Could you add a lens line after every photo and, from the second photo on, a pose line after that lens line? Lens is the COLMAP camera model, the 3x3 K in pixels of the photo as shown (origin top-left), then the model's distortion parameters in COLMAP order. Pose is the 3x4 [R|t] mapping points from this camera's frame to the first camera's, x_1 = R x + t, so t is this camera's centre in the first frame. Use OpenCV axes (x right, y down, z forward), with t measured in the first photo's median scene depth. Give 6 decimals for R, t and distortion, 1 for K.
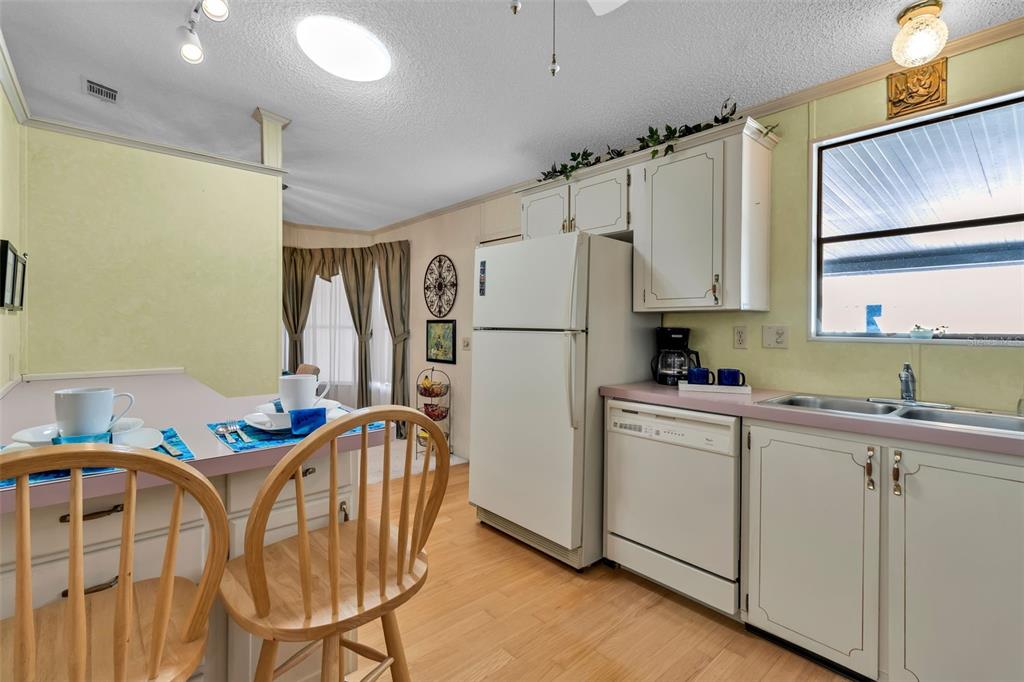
lens RADIAL K [[473.8, 0, 514.8], [0, 473.8, 328.2], [0, 0, 1]] dist [0.006787, 0.002190]
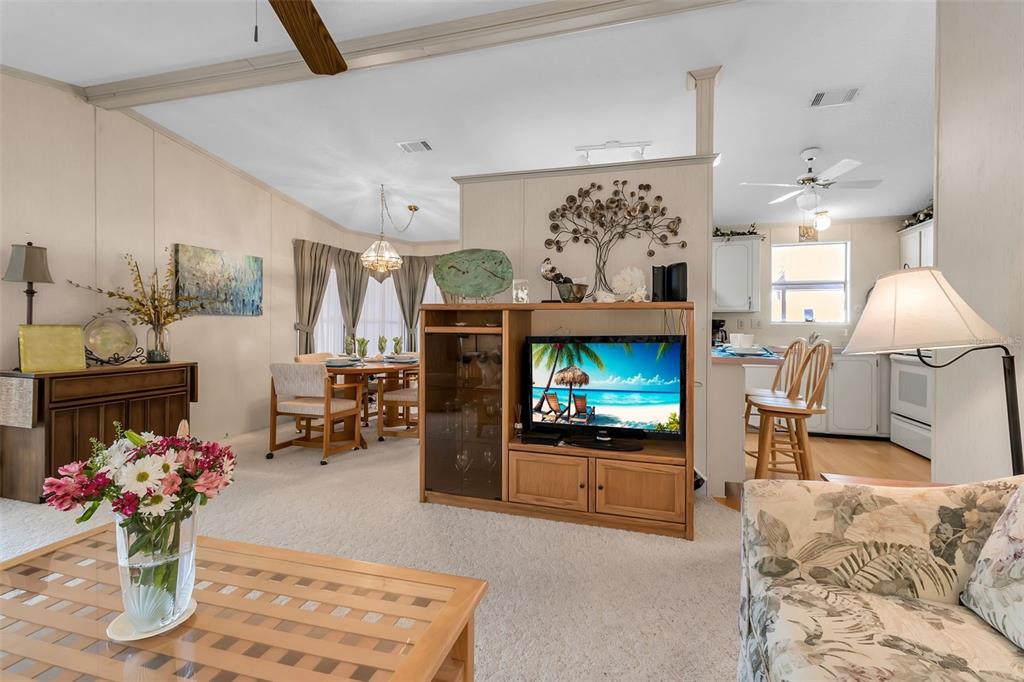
lens RADIAL K [[473.8, 0, 514.8], [0, 473.8, 327.1], [0, 0, 1]] dist [0.006787, 0.002190]
pose [[0.857635, -0.002141, 0.514254, -1.747448], [0.004065, 0.999988, -0.002616, 0.038949], [-0.514242, 0.004334, 0.857634, -0.417632]]
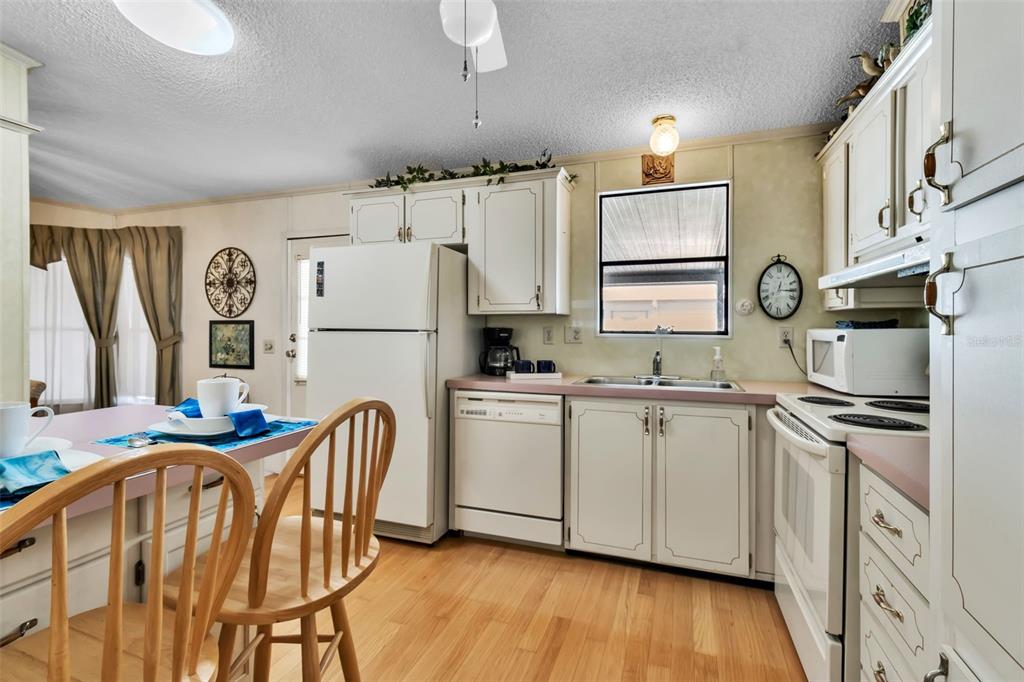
lens RADIAL K [[473.8, 0, 515.4], [0, 473.8, 327.4], [0, 0, 1]] dist [0.006787, 0.002190]
pose [[0.879324, -0.004318, 0.476204, -0.225623], [0.005538, 0.999984, -0.001158, -0.000629], [-0.476191, 0.003655, 0.879334, -0.081153]]
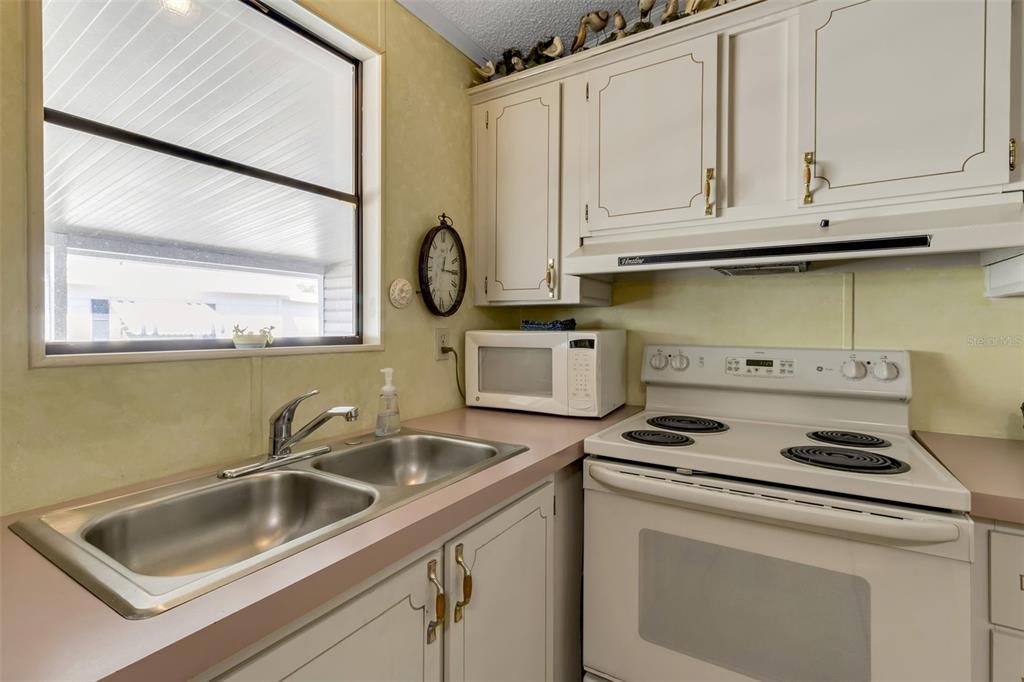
lens RADIAL K [[473.8, 0, 515.0], [0, 473.8, 327.8], [0, 0, 1]] dist [0.006787, 0.002190]
pose [[-0.274838, -0.009217, 0.961446, 0.156056], [0.001767, 0.999948, 0.010091, -0.007394], [-0.961489, 0.004473, -0.274807, 0.727168]]
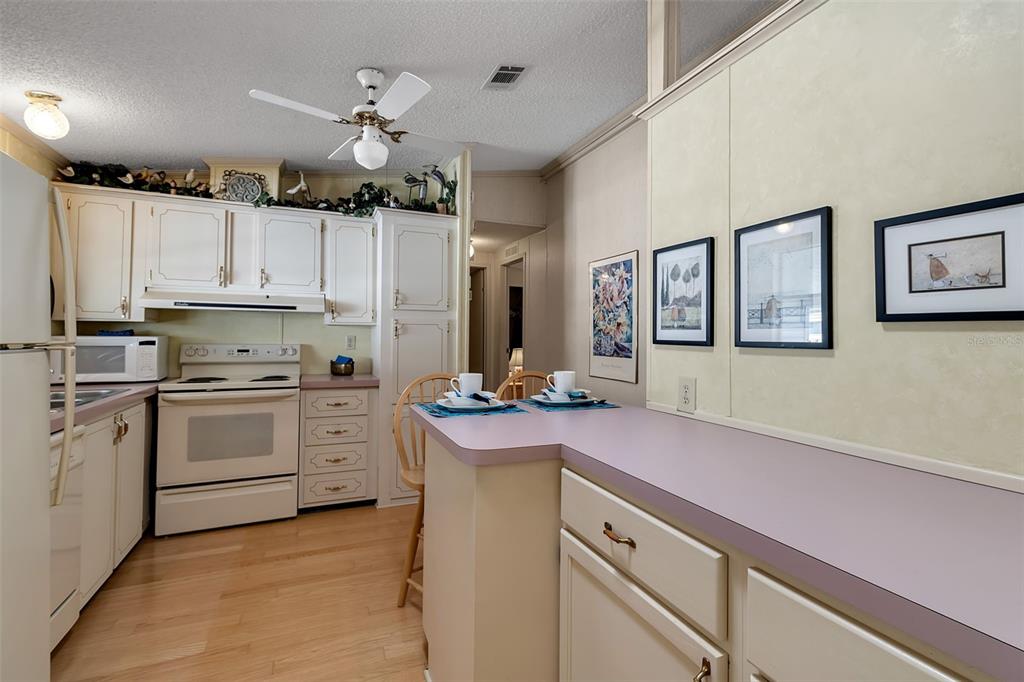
lens RADIAL K [[473.8, 0, 516.8], [0, 473.8, 327.2], [0, 0, 1]] dist [0.006787, 0.002190]
pose [[-0.947292, -0.006847, 0.320299, -0.623227], [-0.011654, 0.999846, -0.013094, -0.016060], [-0.320160, -0.016137, -0.947226, 1.382628]]
